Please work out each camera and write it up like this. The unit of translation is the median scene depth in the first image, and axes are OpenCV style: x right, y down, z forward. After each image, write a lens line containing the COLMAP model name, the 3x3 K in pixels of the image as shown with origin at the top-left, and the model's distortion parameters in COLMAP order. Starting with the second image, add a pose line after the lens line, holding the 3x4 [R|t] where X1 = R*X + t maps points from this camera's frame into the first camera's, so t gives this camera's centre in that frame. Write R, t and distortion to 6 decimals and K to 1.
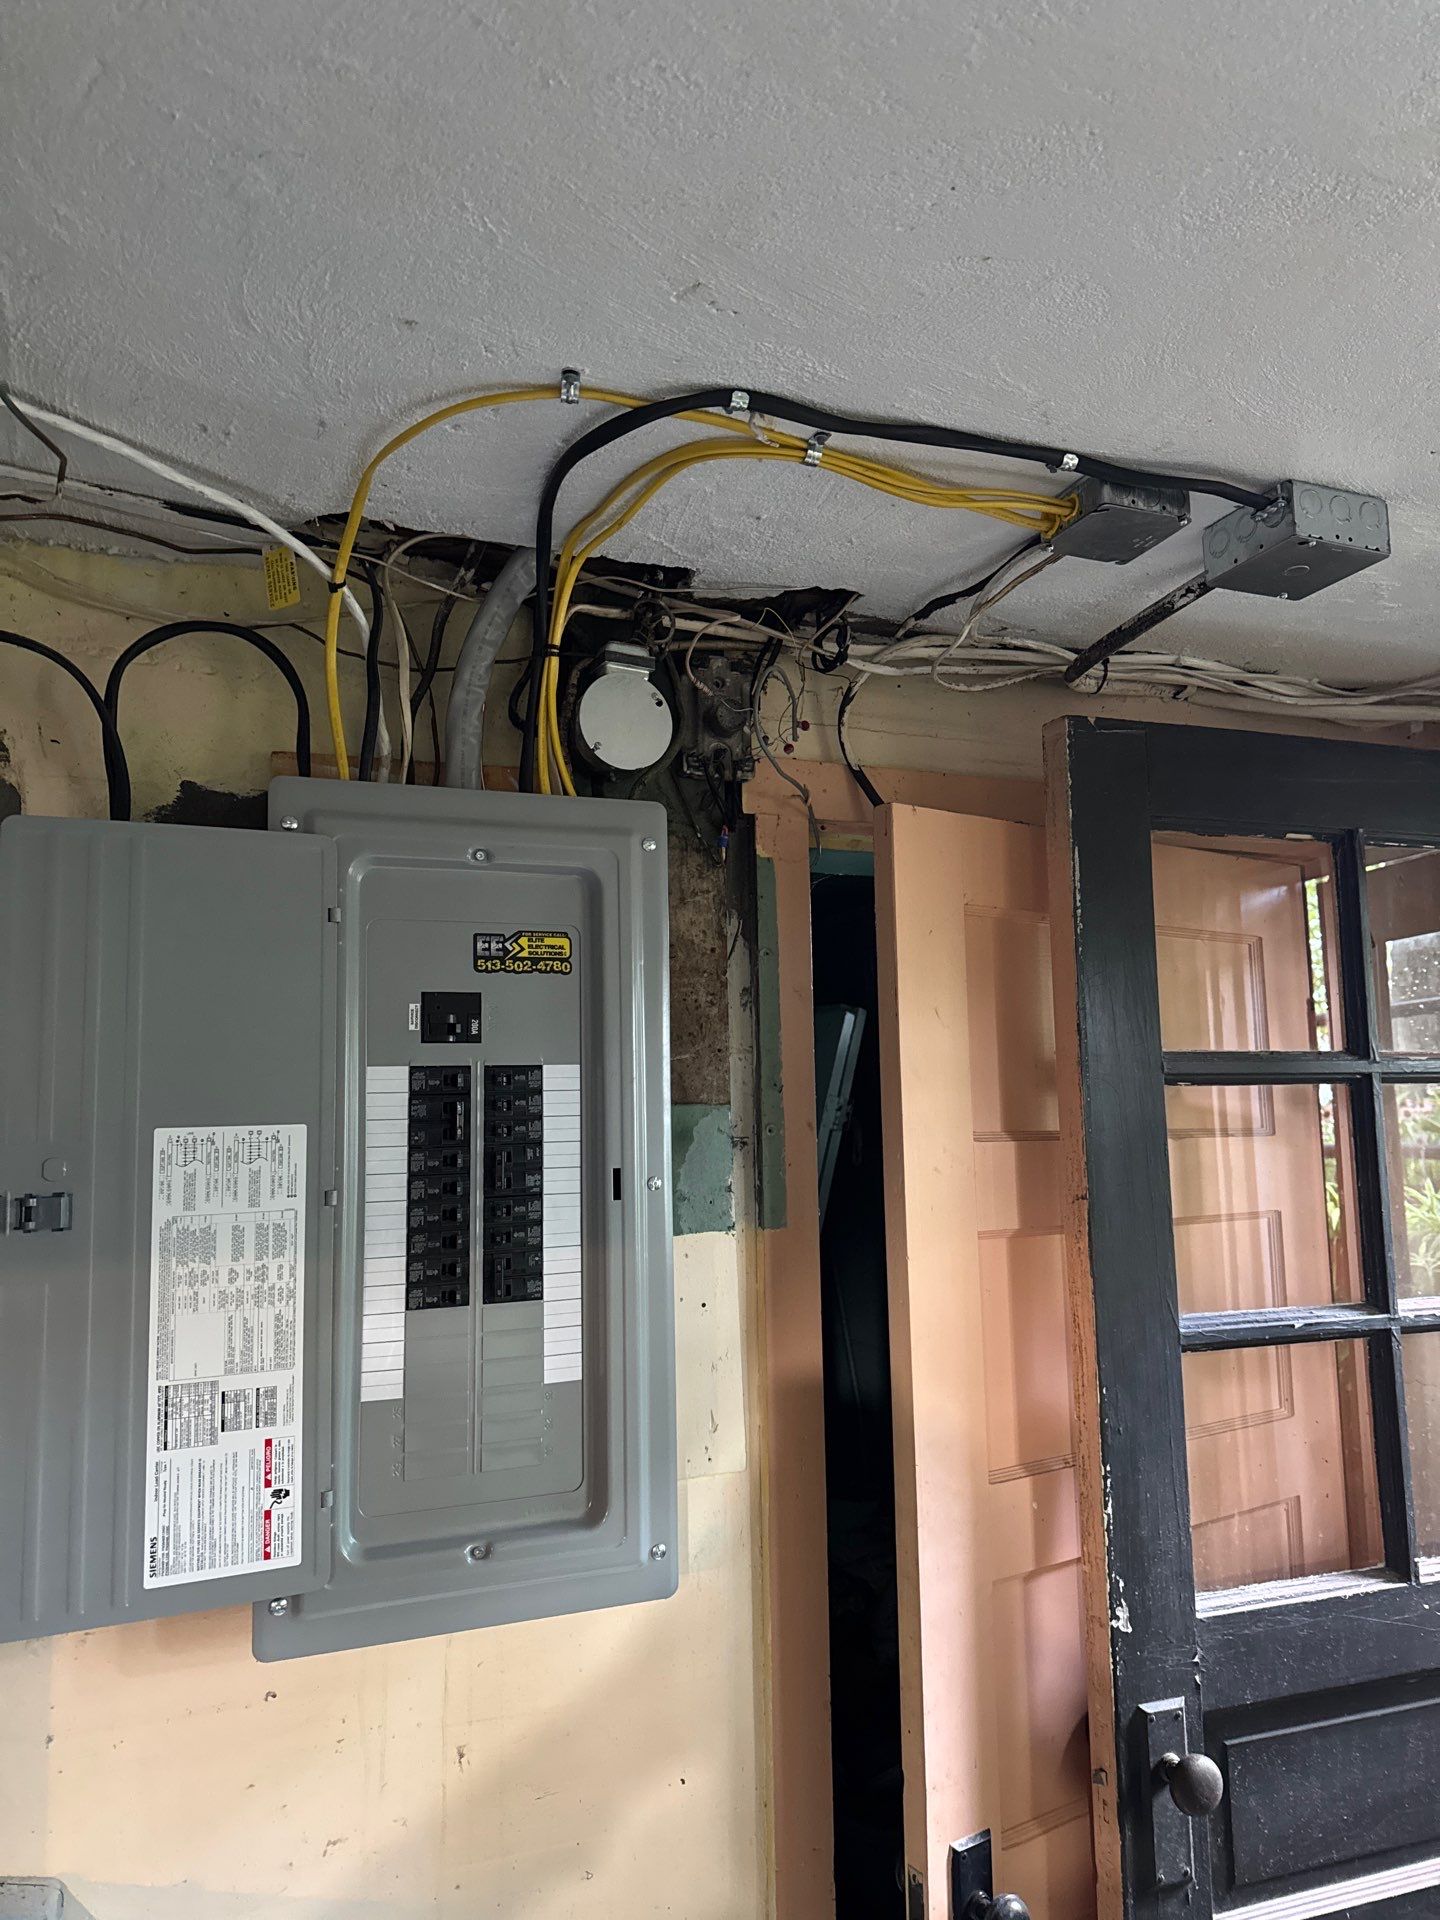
lens RADIAL K [[1243.6, 0, 720.0], [0, 1243.6, 960.0], [0, 0, 1]] dist [0.049083, -0.108391]
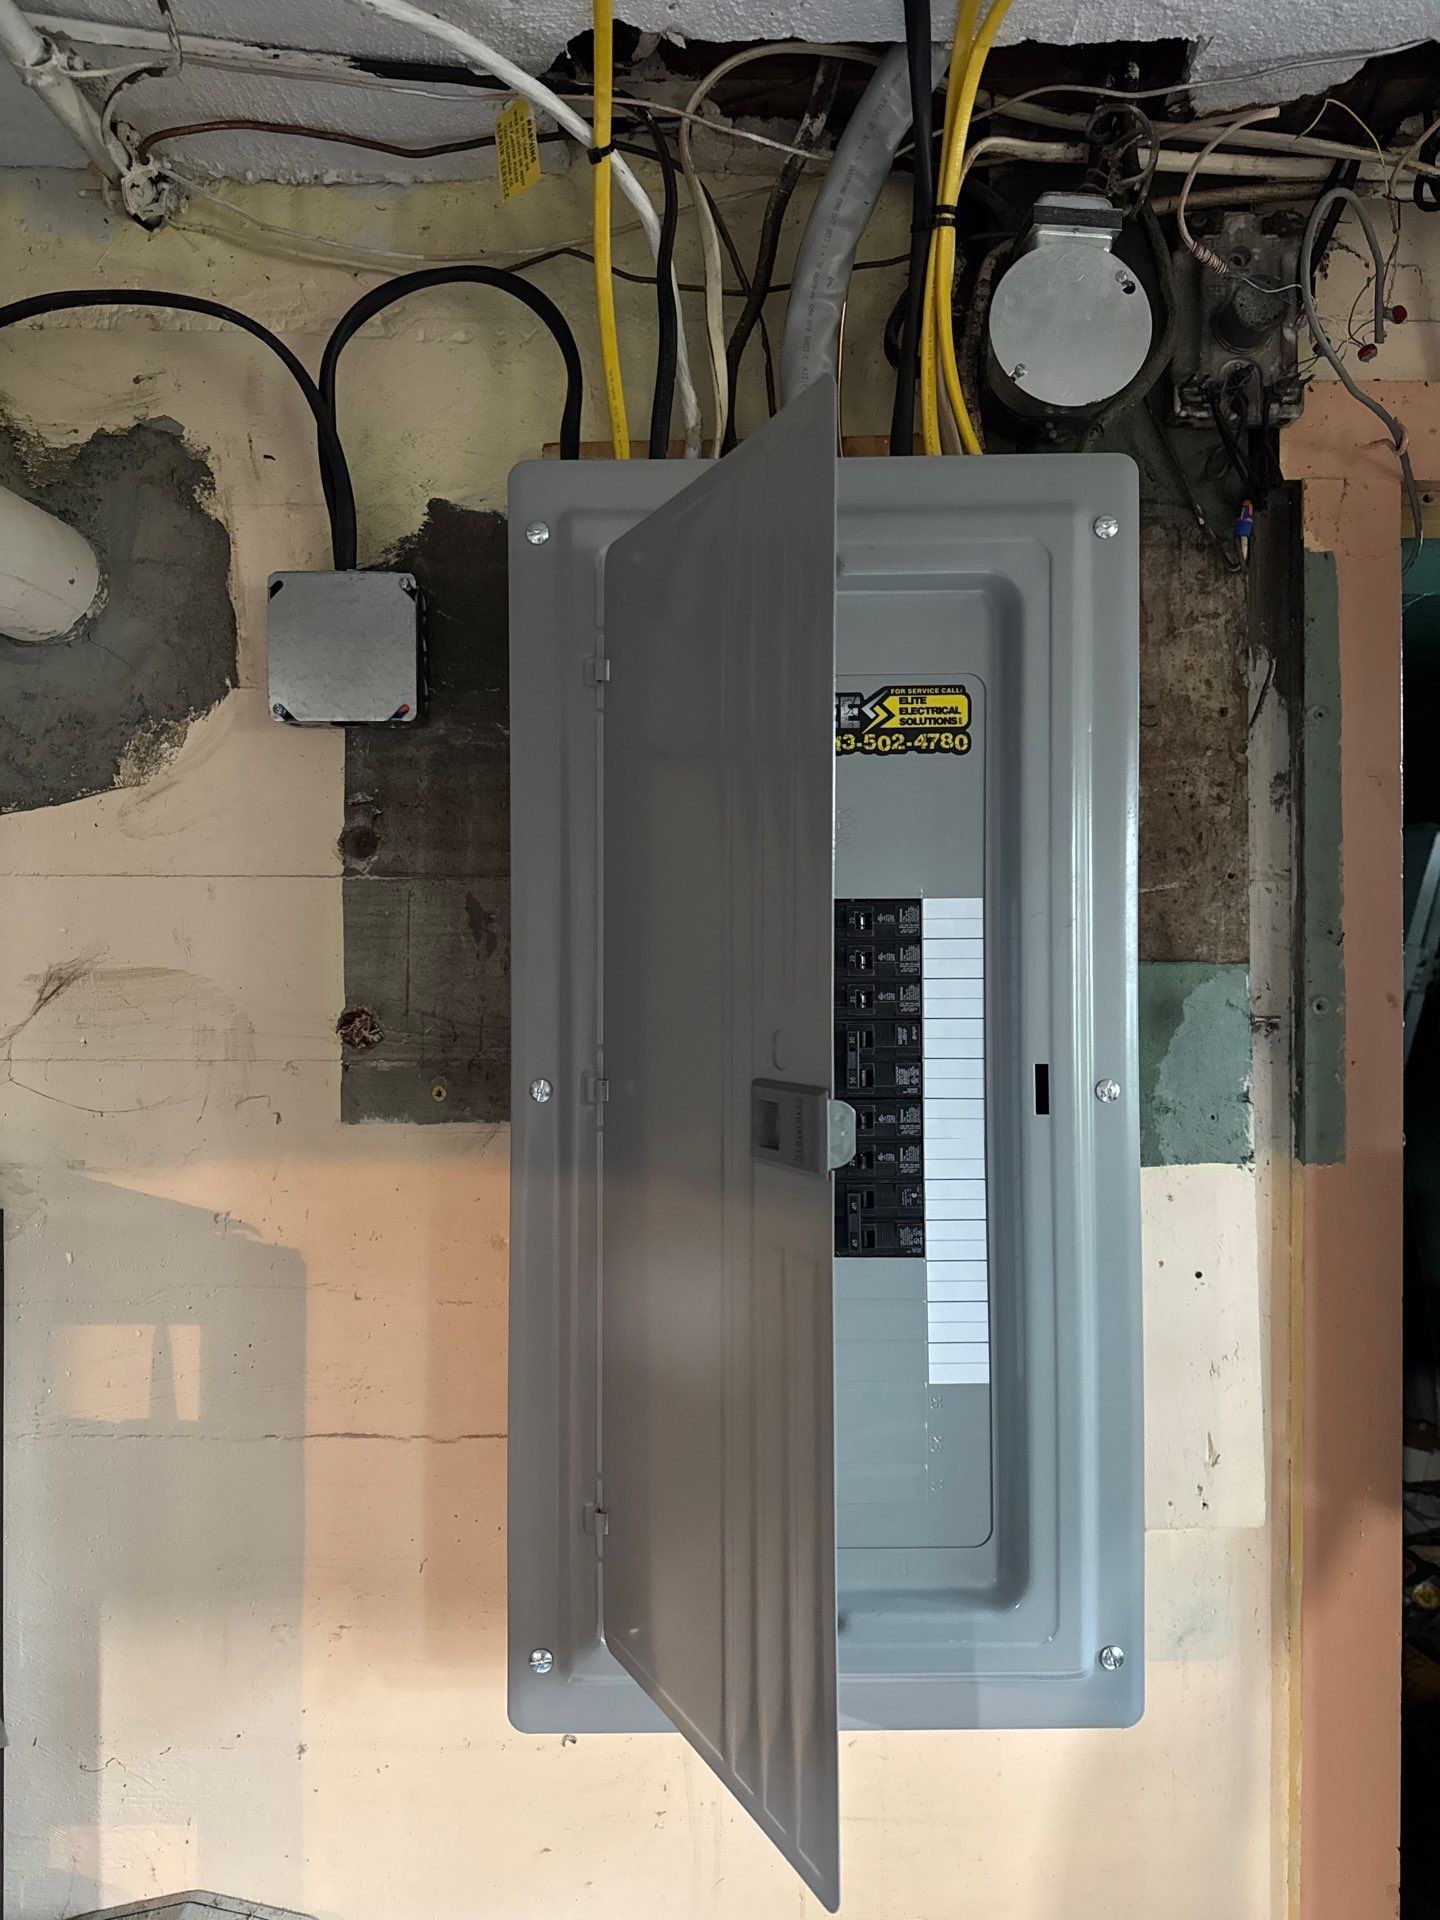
lens RADIAL K [[1348.1, 0, 722.1], [0, 1348.1, 953.8], [0, 0, 1]] dist [0.021939, -0.043541]
pose [[0.927802, 0.015961, -0.372731, 0.016494], [0.026353, 0.993785, 0.108154, 0.034167], [0.372141, -0.110169, 0.921615, 0.303854]]
